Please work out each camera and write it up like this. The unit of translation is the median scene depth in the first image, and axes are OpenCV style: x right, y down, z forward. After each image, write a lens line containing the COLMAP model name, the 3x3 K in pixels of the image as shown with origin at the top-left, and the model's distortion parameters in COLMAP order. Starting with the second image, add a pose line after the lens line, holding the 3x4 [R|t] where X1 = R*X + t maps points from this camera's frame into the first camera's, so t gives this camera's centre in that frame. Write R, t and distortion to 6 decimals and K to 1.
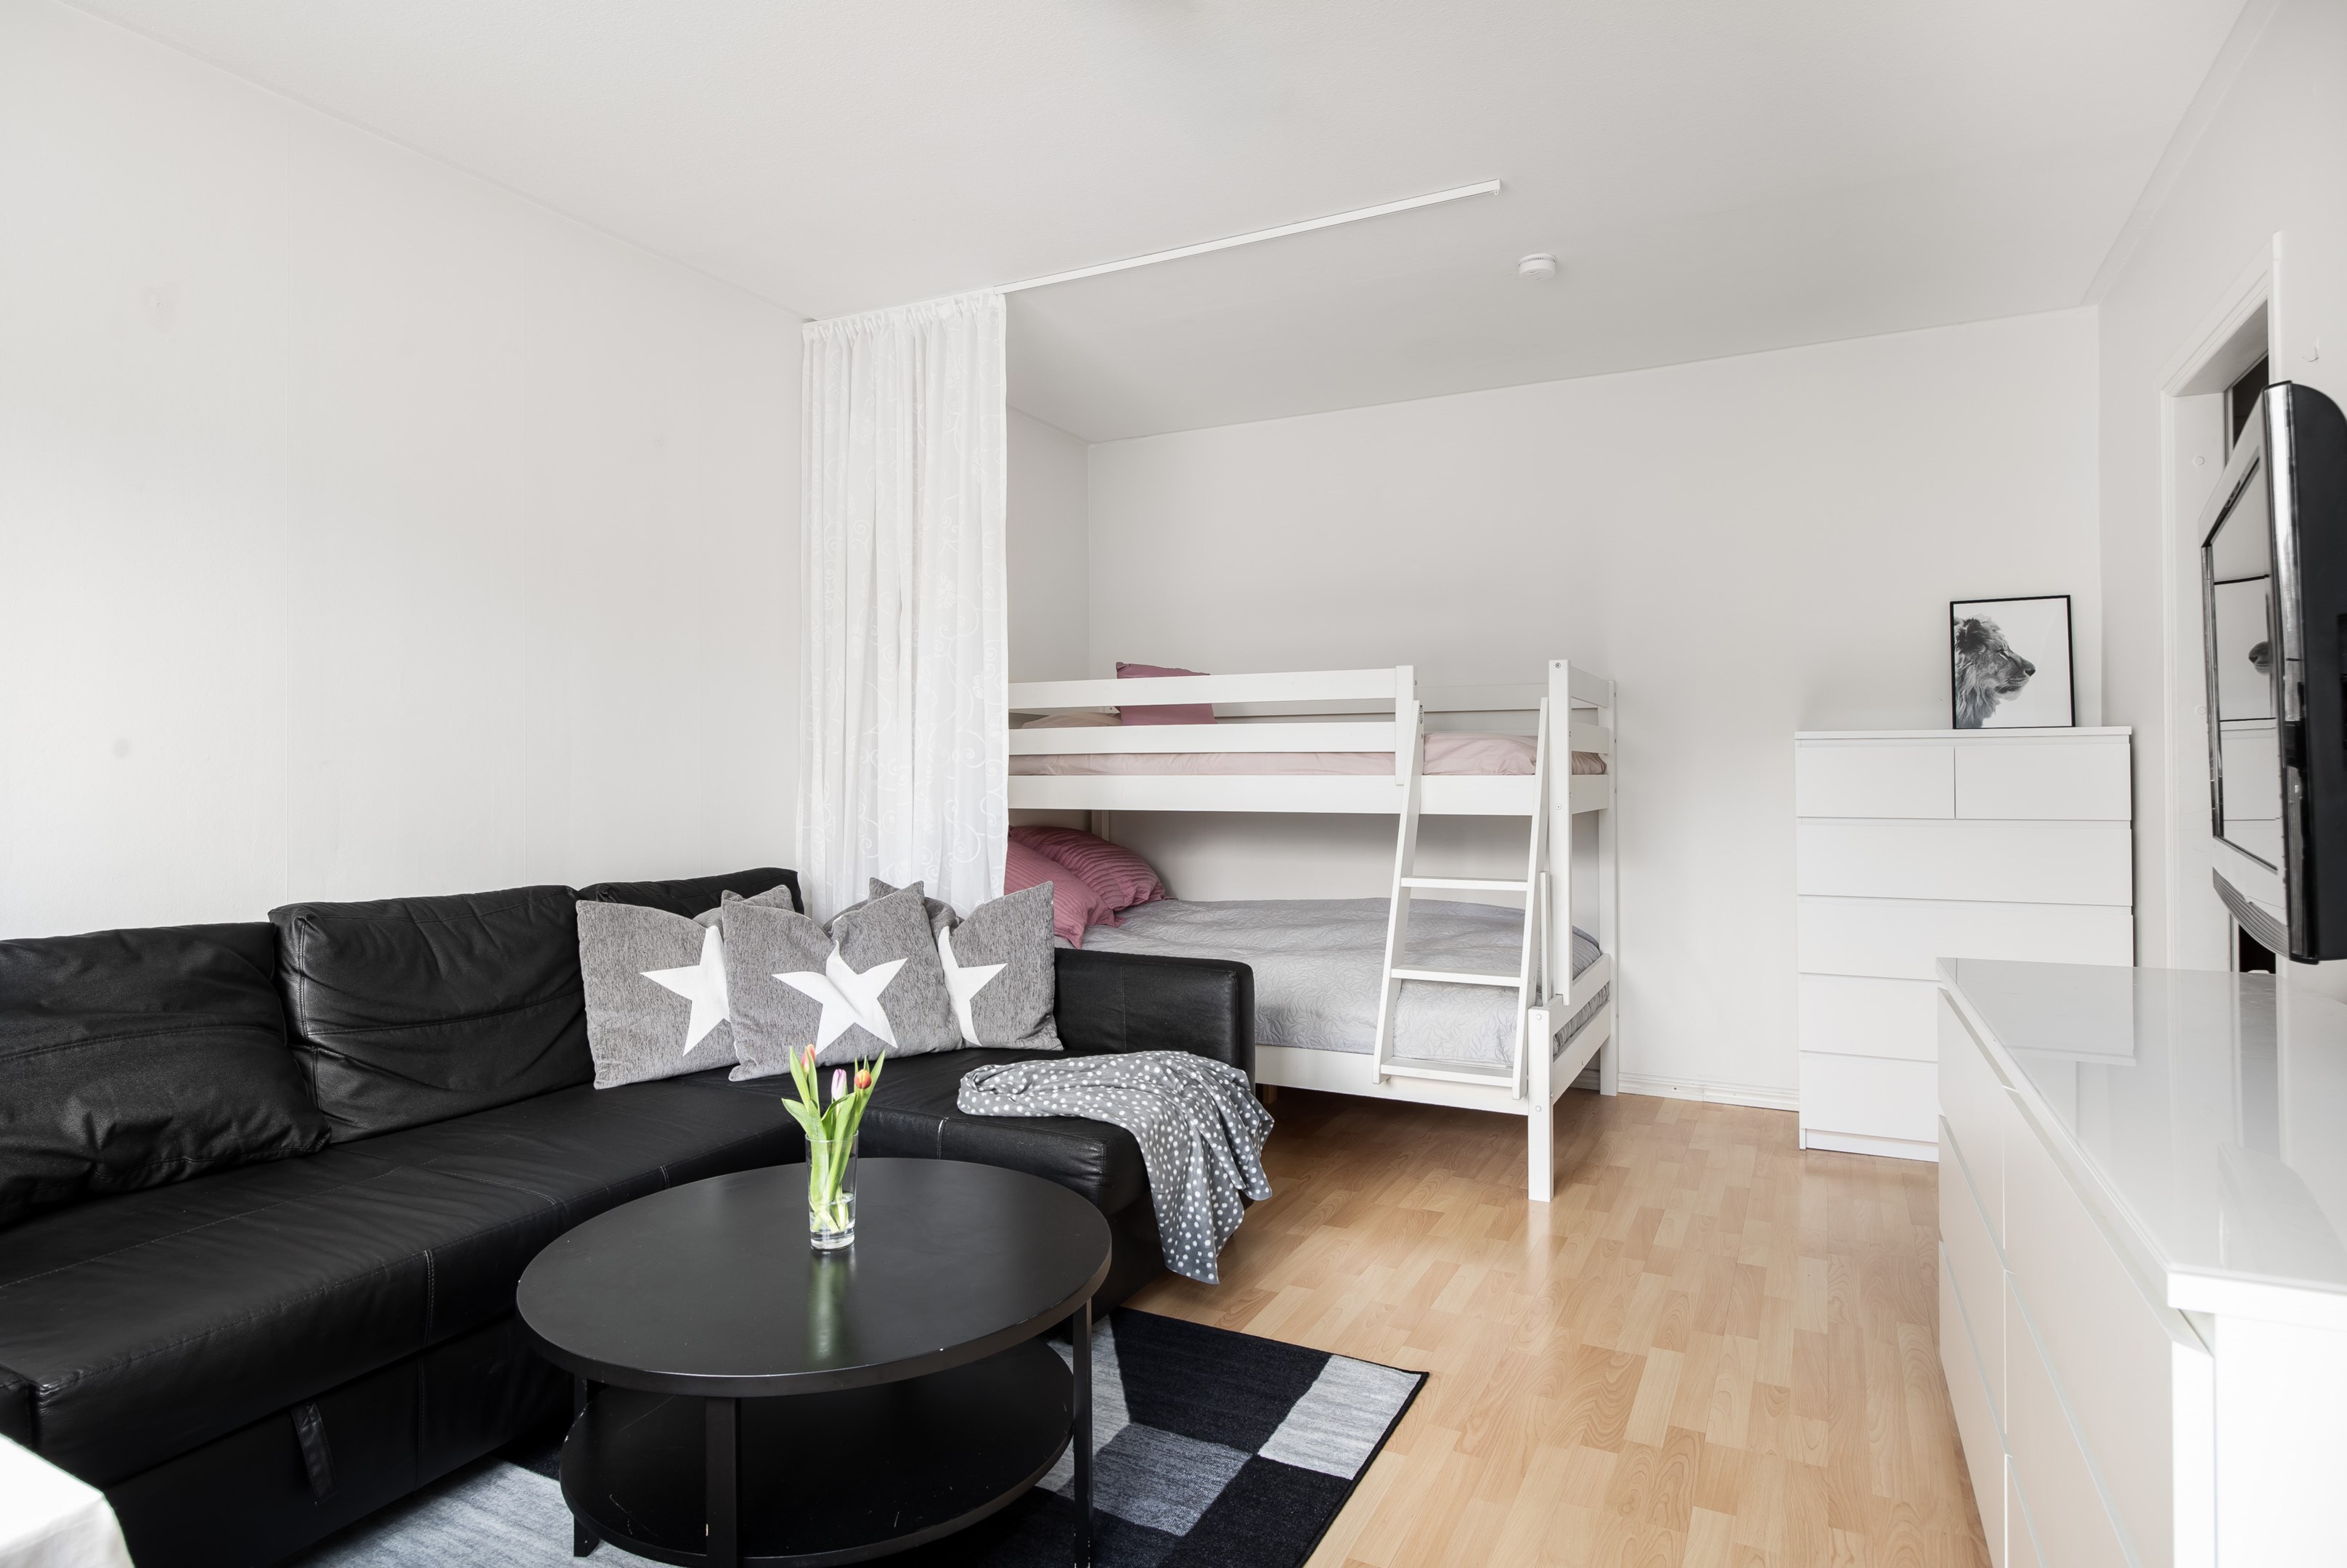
lens RADIAL K [[1260.7, 0, 1168.7], [0, 1260.7, 775.2], [0, 0, 1]] dist [-0.006018, 0.000266]
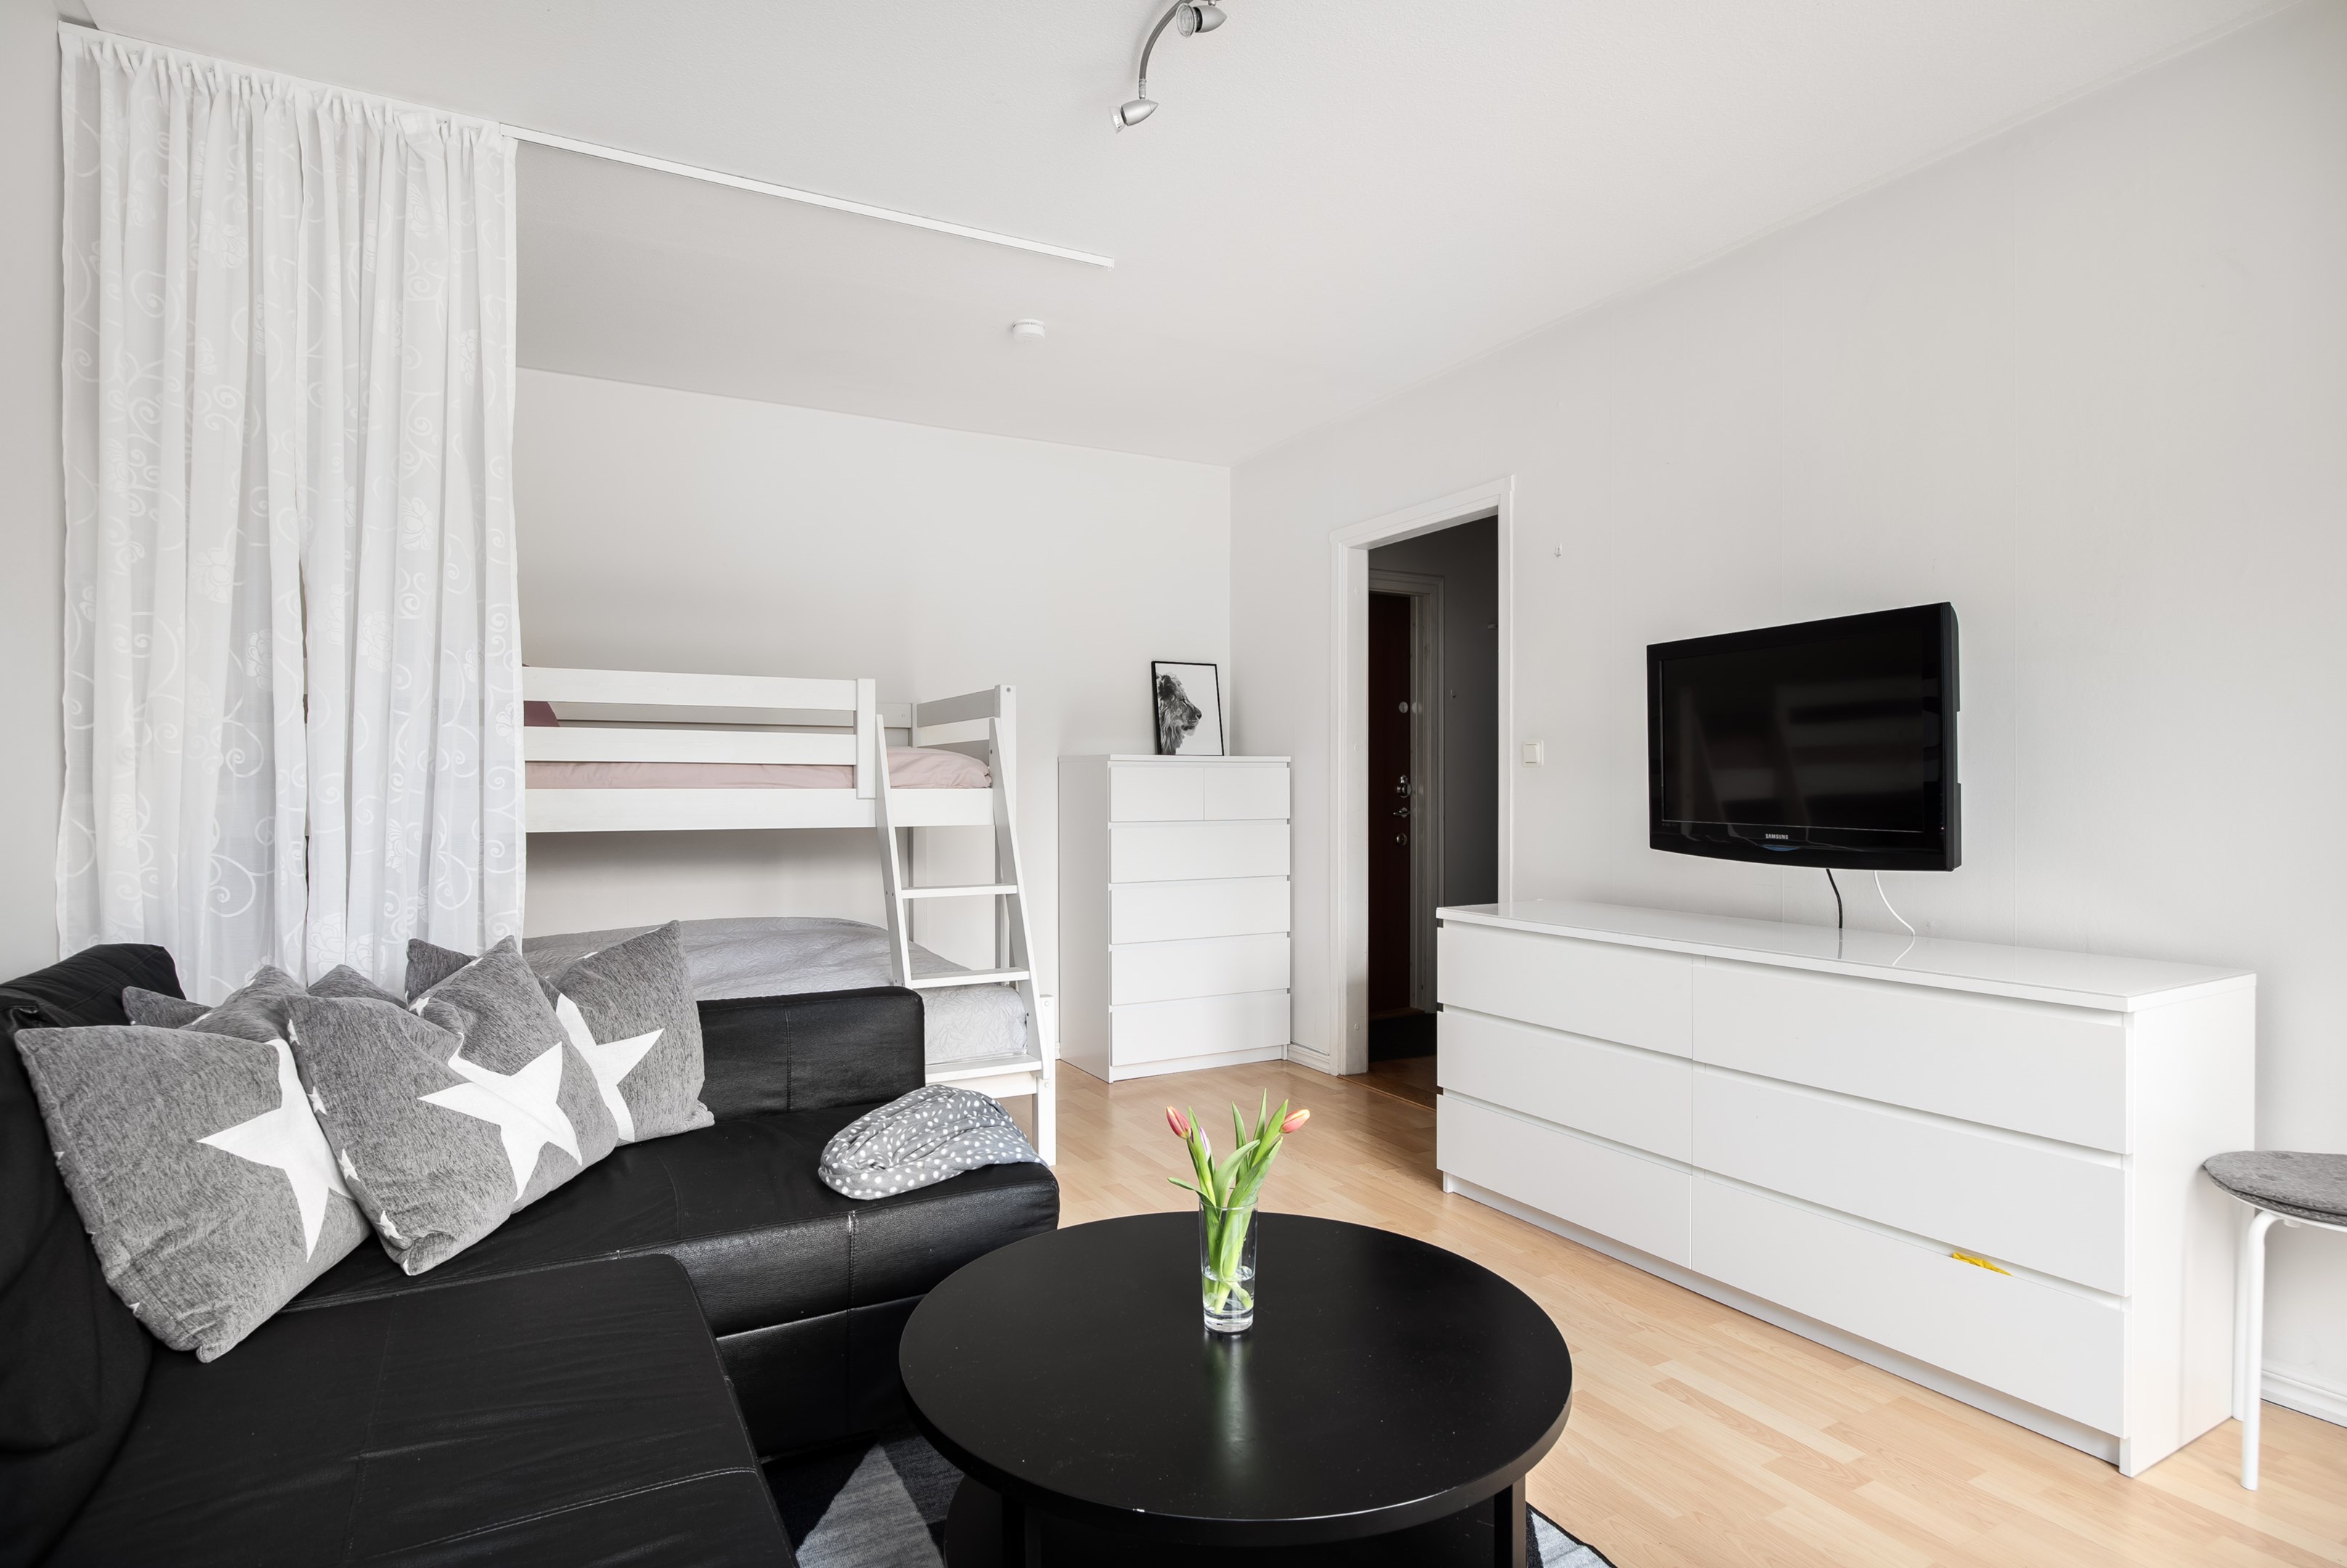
lens RADIAL K [[1182.4, 0, 1168.7], [0, 1182.4, 804.2], [0, 0, 1]] dist [-0.012584, -0.000133]
pose [[0.581396, -0.010132, 0.813558, -0.438857], [0.002806, 0.999941, 0.010447, 0.003319], [-0.813616, -0.003791, 0.581390, 0.262603]]
